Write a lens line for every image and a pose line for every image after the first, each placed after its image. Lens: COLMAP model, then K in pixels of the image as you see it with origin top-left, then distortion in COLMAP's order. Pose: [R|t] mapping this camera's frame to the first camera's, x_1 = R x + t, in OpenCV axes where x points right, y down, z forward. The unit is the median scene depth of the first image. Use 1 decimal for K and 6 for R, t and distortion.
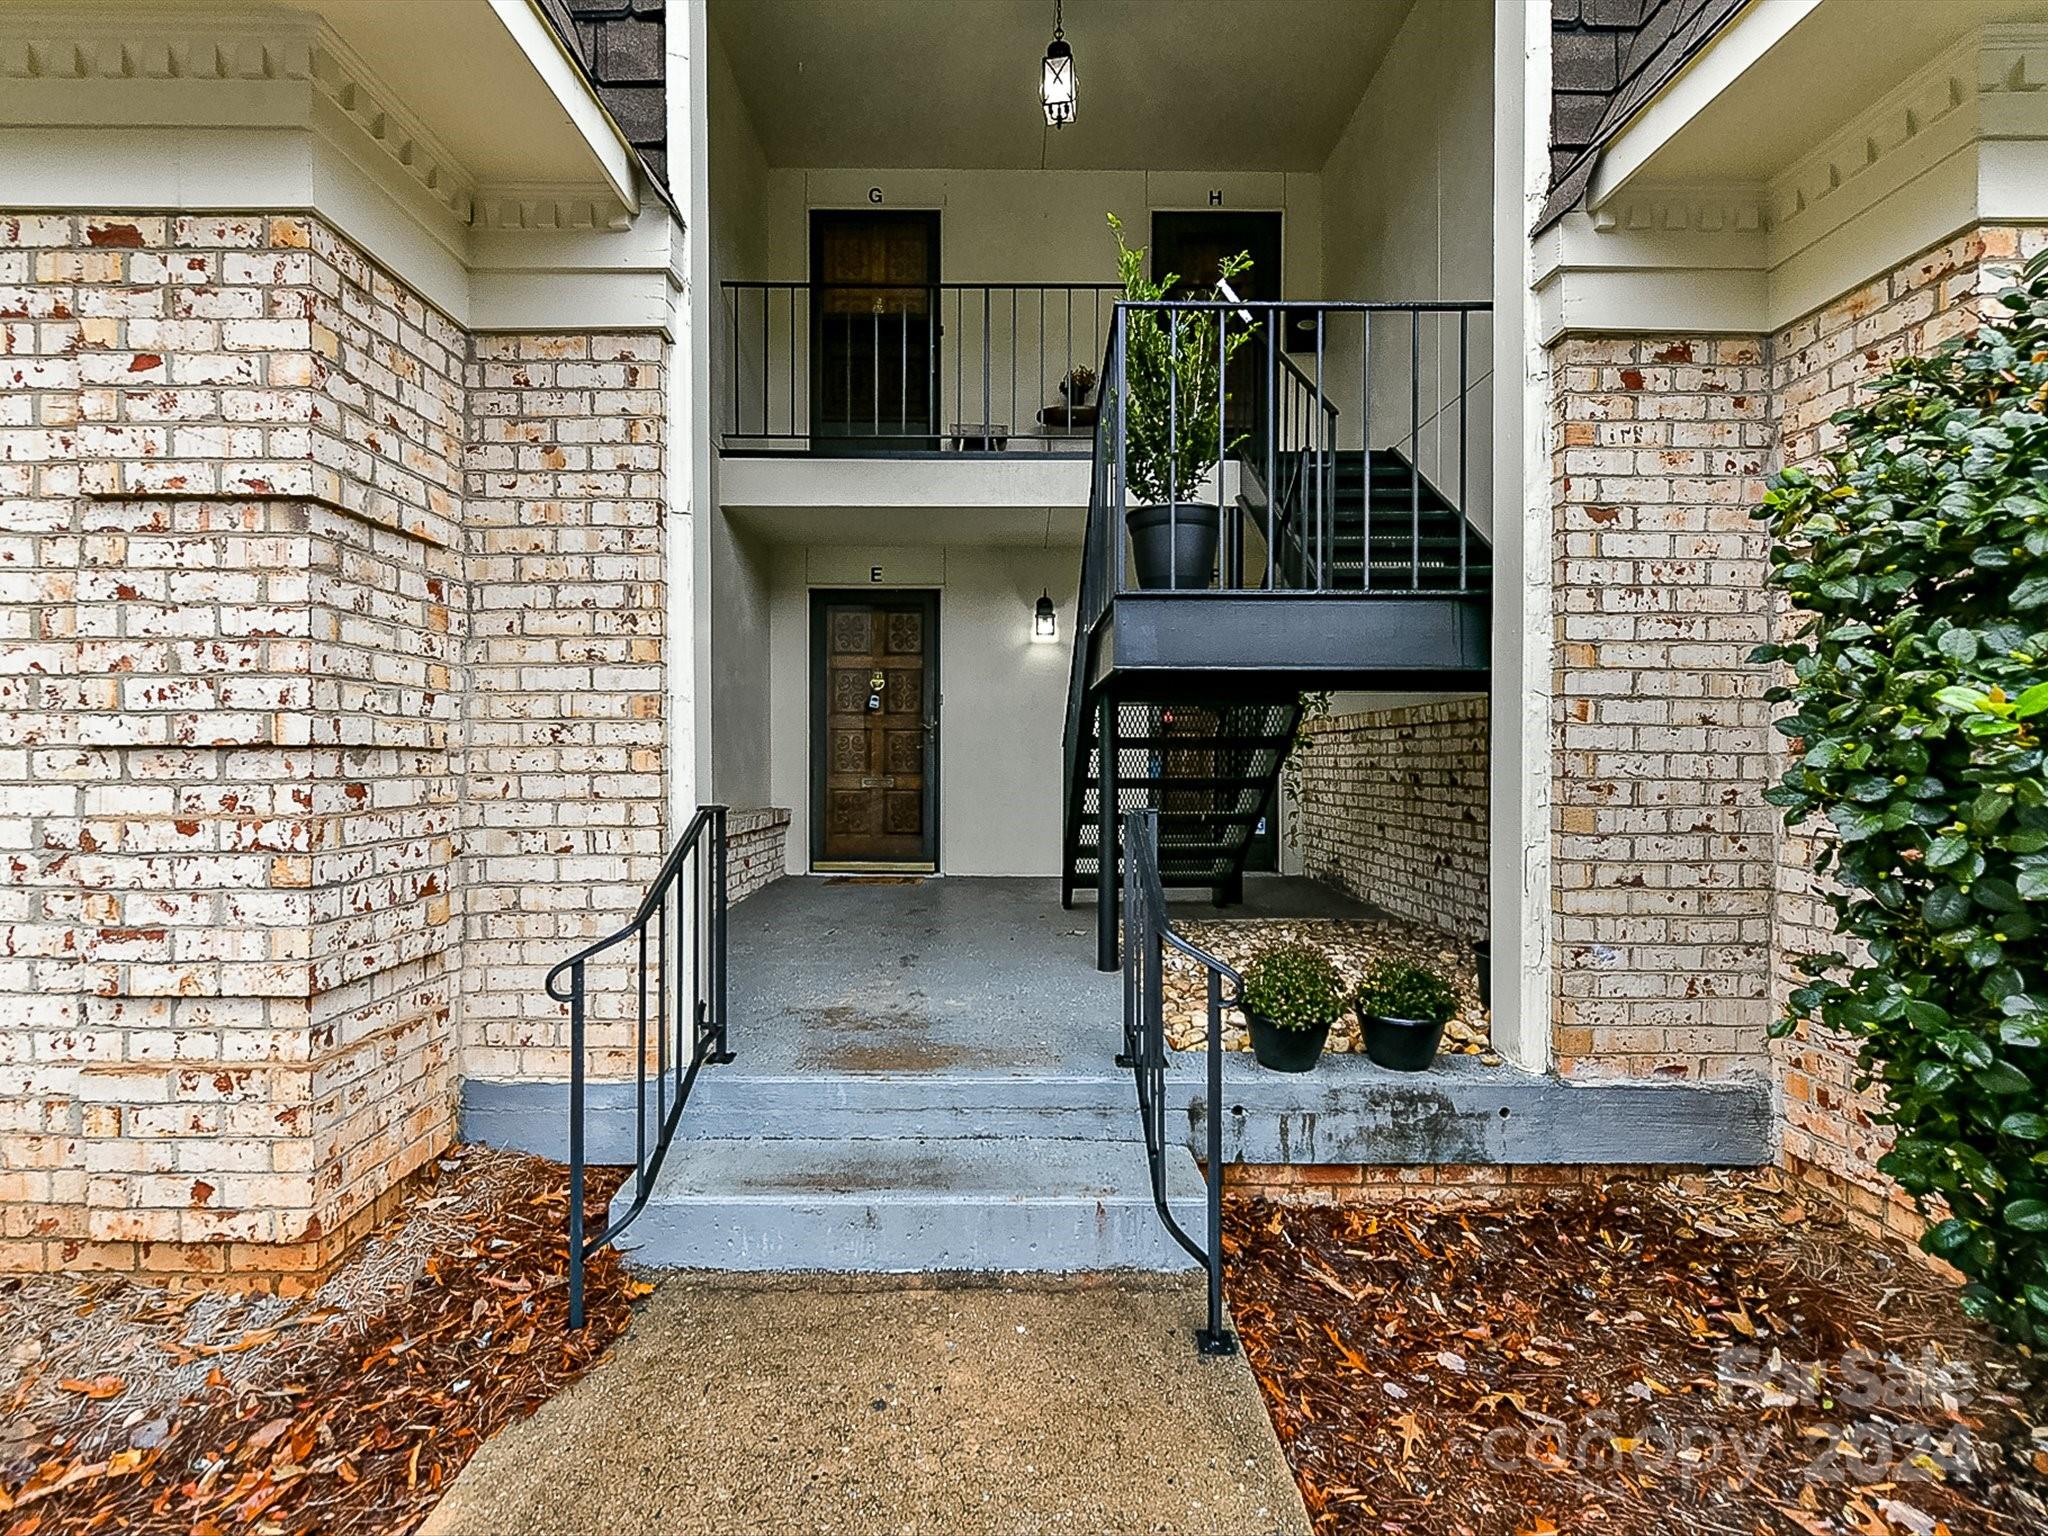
lens RADIAL K [[915.2, 0, 1023.5], [0, 915.2, 770.8], [0, 0, 1]] dist [0.000749, -0.000829]
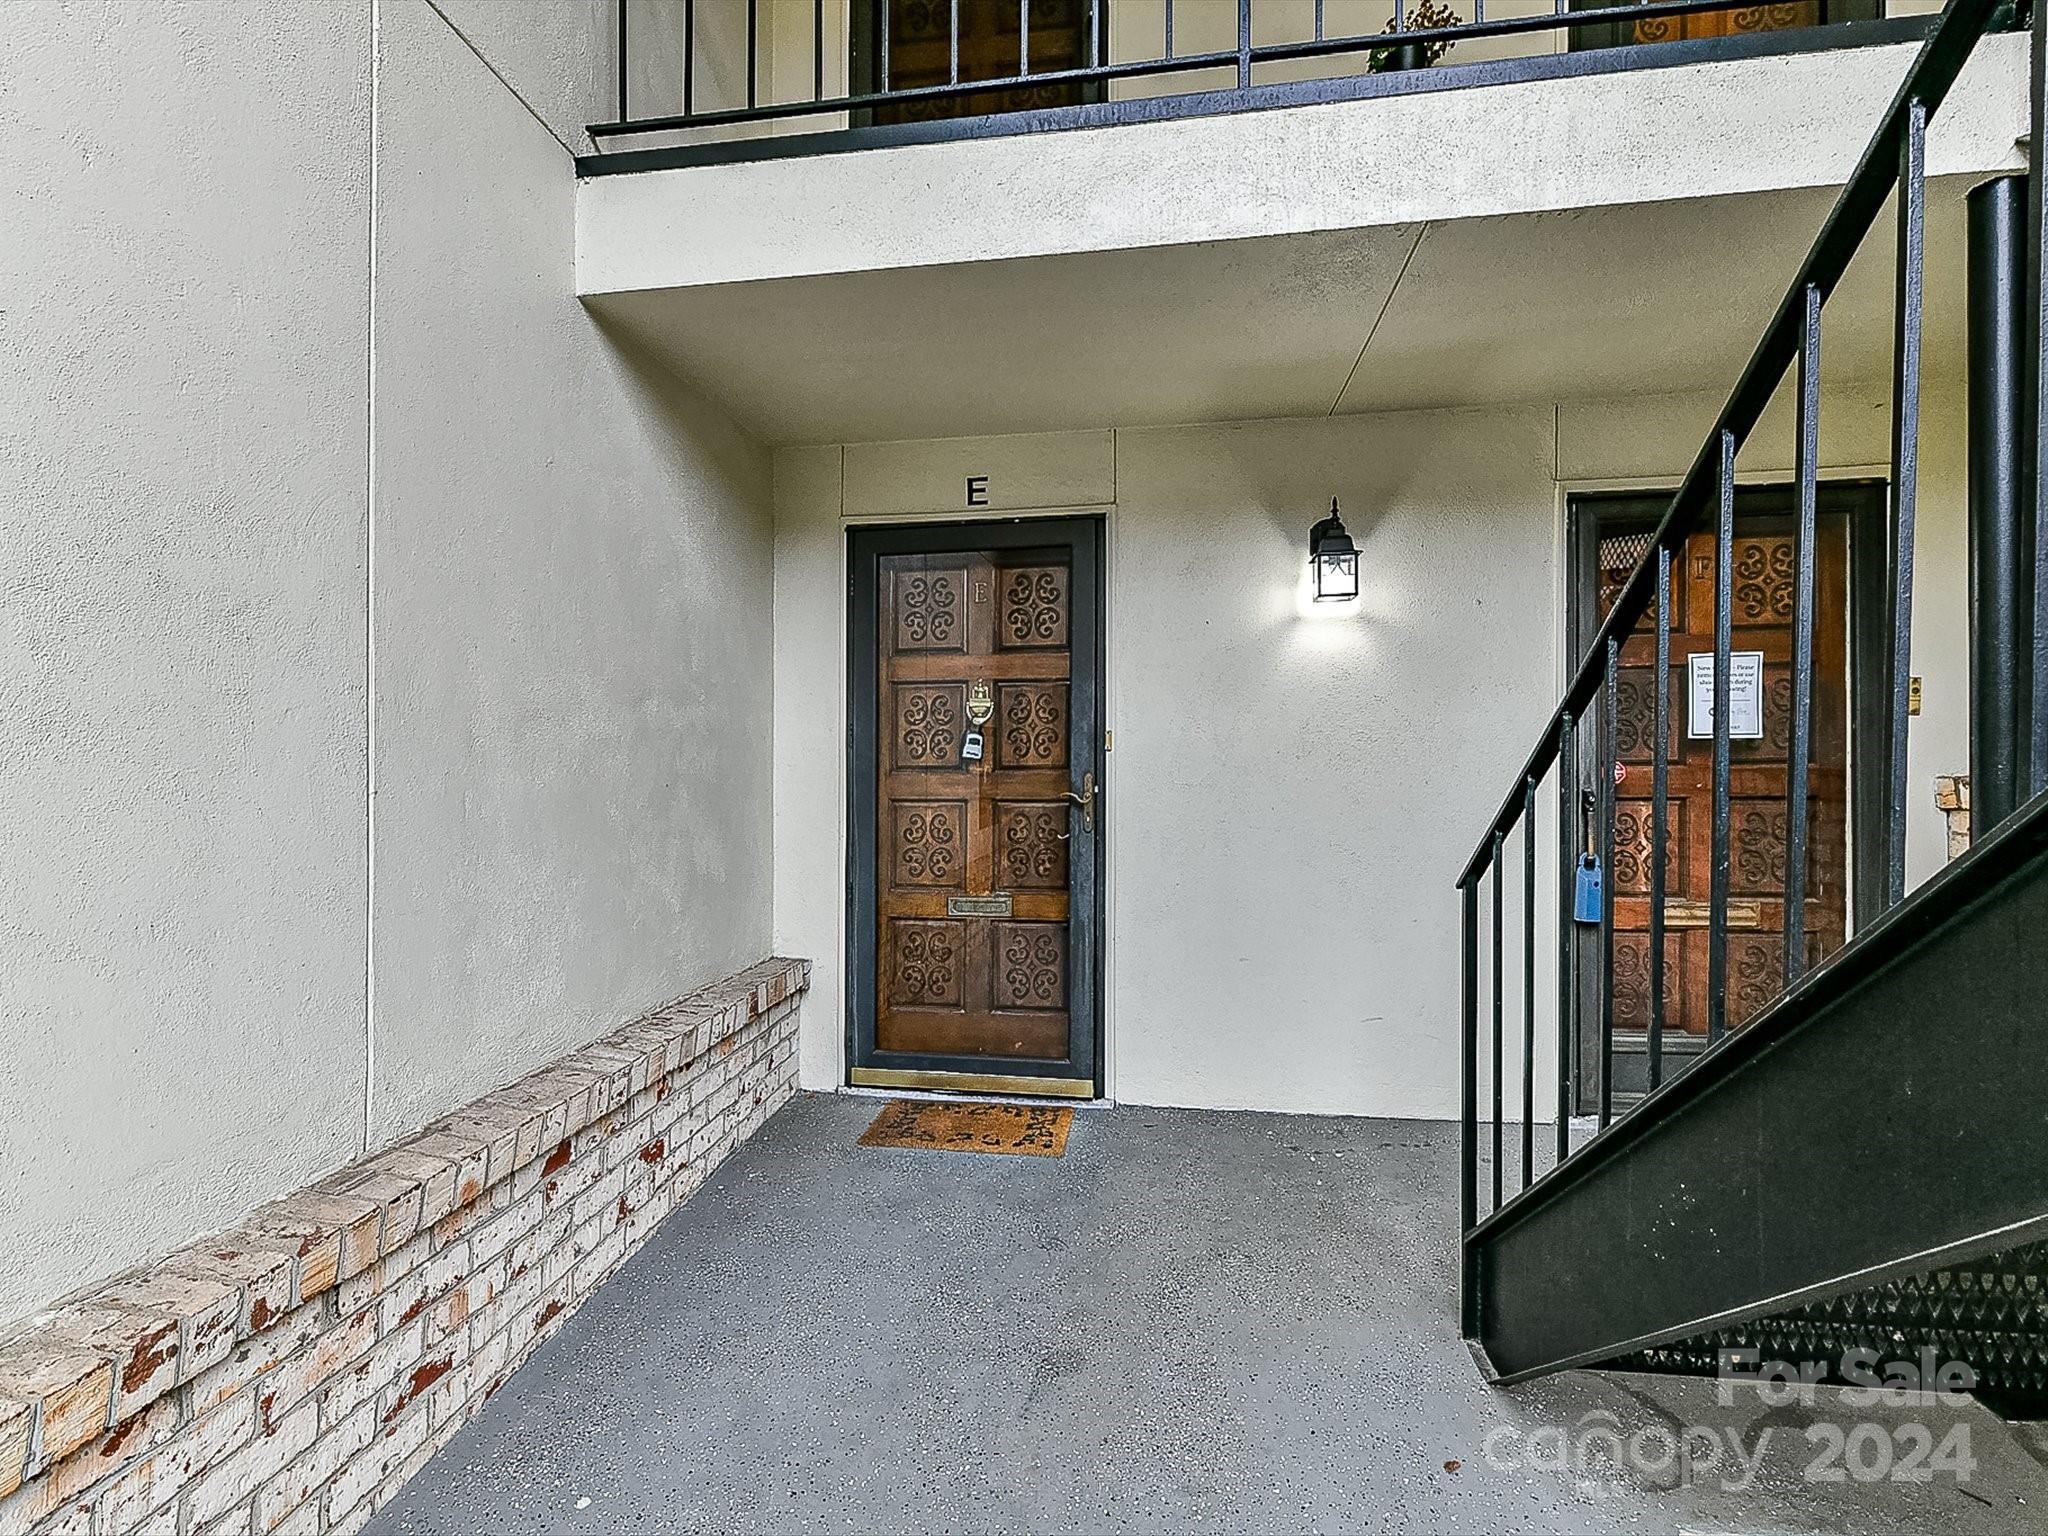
lens RADIAL K [[915.2, 0, 1011.0], [0, 915.2, 773.4], [0, 0, 1]] dist [0.000749, -0.000829]
pose [[0.985509, -0.002229, -0.169610, -0.059184], [0.001817, 0.999995, -0.002586, -0.060484], [0.169615, 0.002240, 0.985508, 0.523623]]
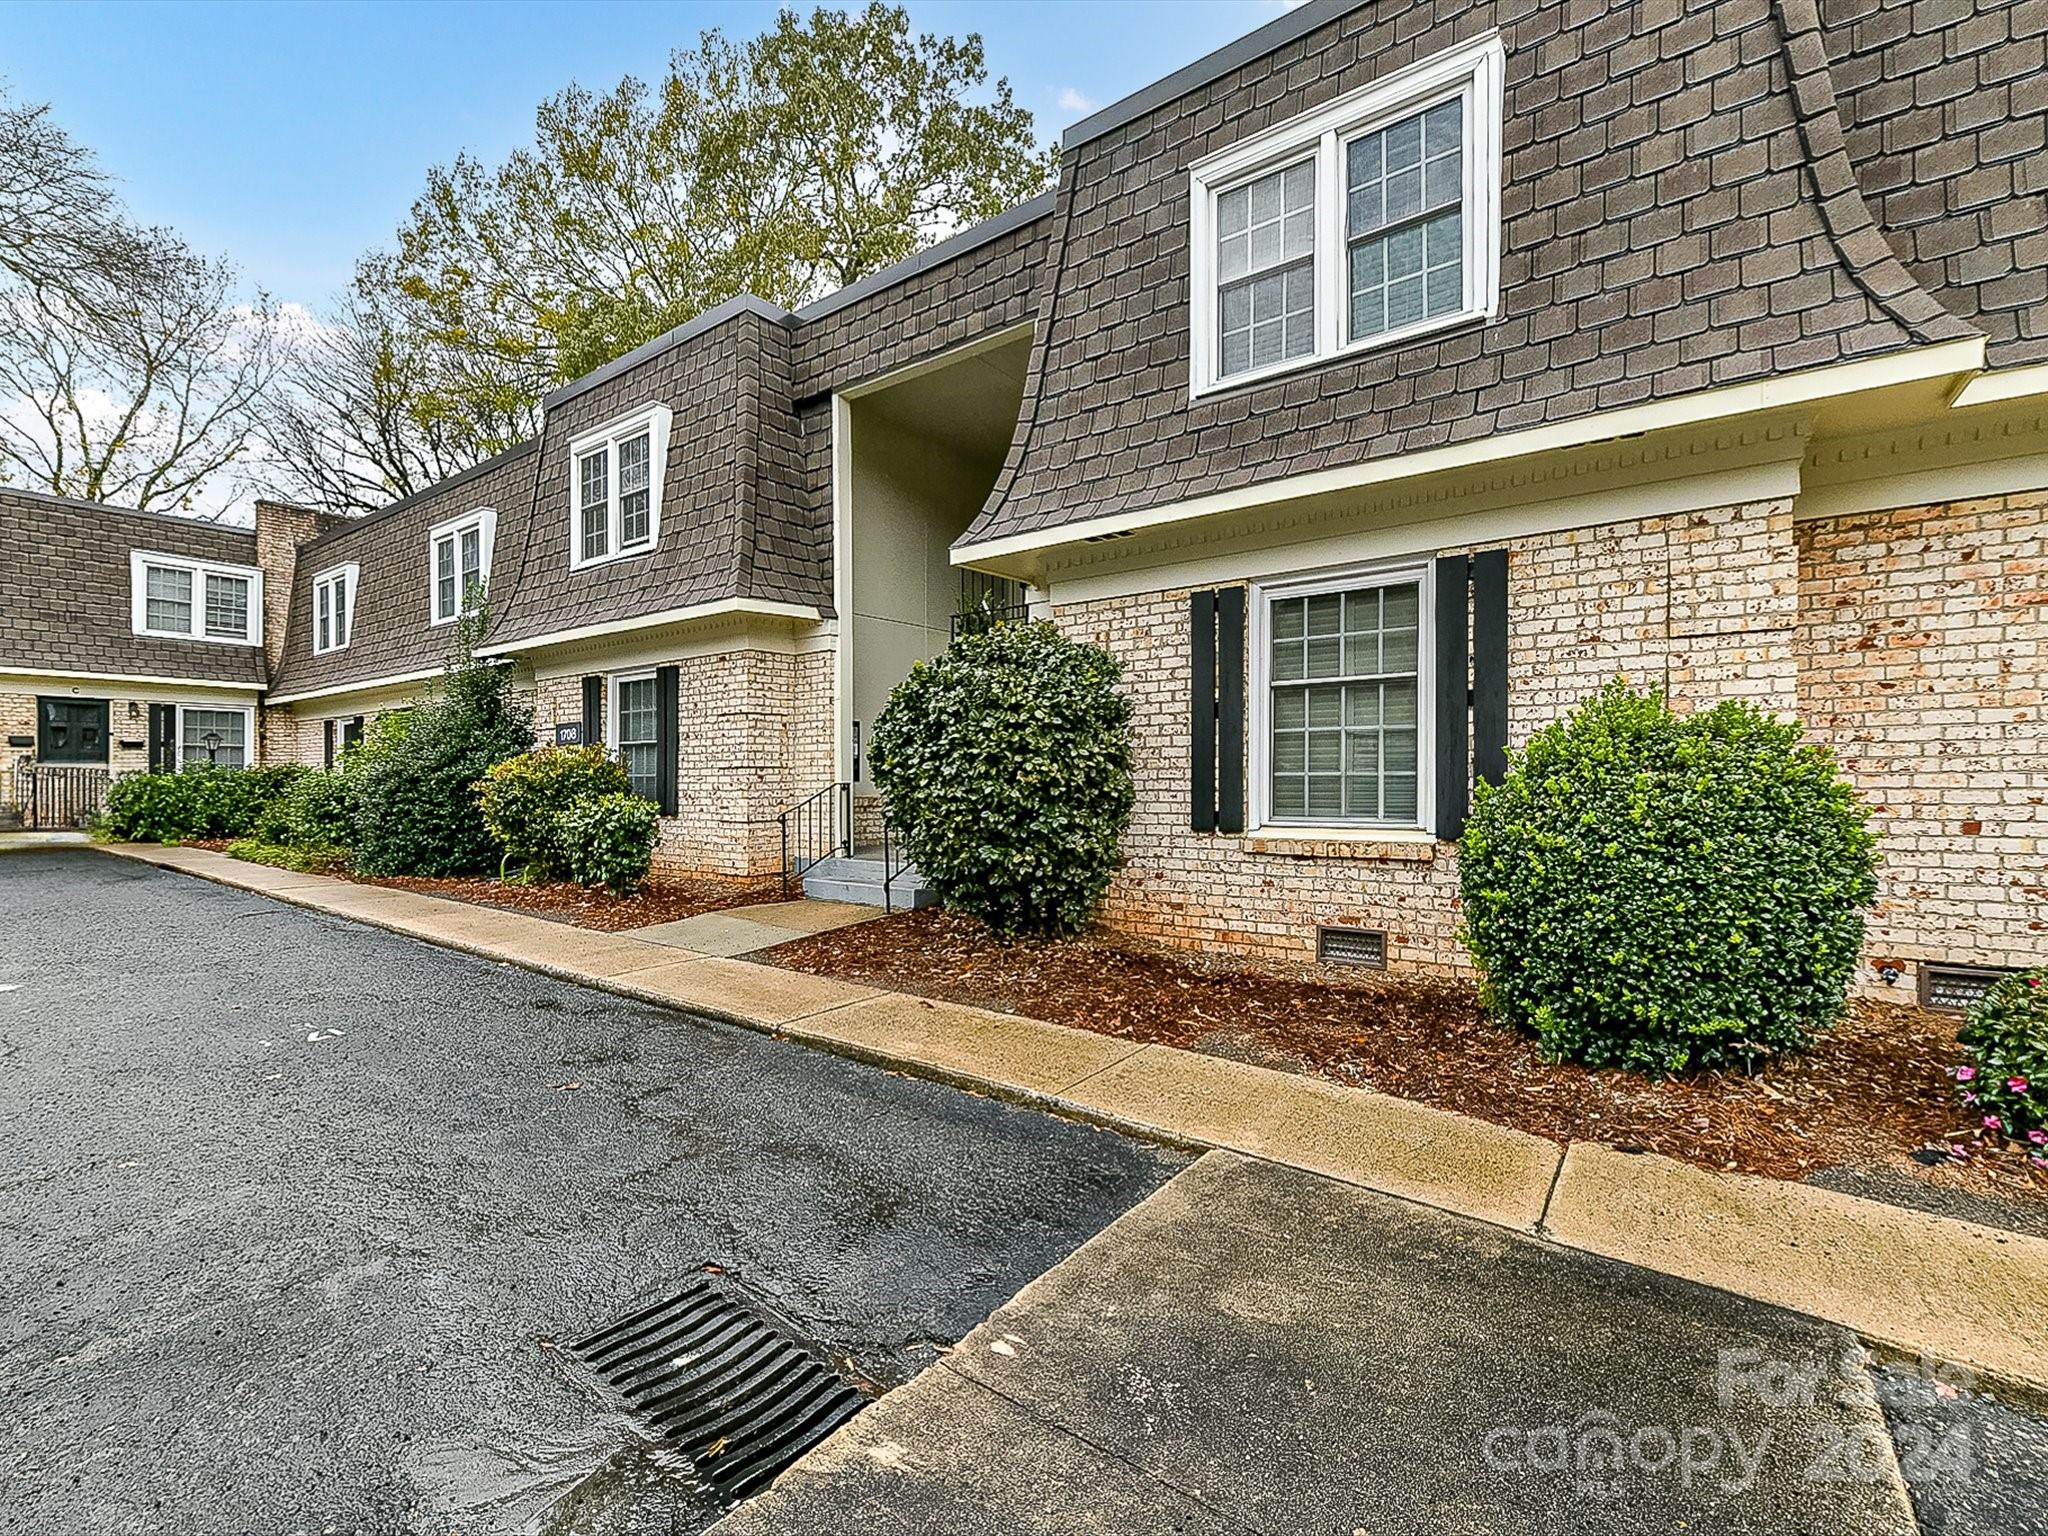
lens RADIAL K [[915.2, 0, 1035.0], [0, 915.2, 778.3], [0, 0, 1]] dist [0.000749, -0.000829]
pose [[0.803281, -0.005797, -0.595572, 1.948386], [-0.000124, 0.999951, -0.009900, 0.046702], [0.595600, 0.008026, 0.803241, -1.143581]]
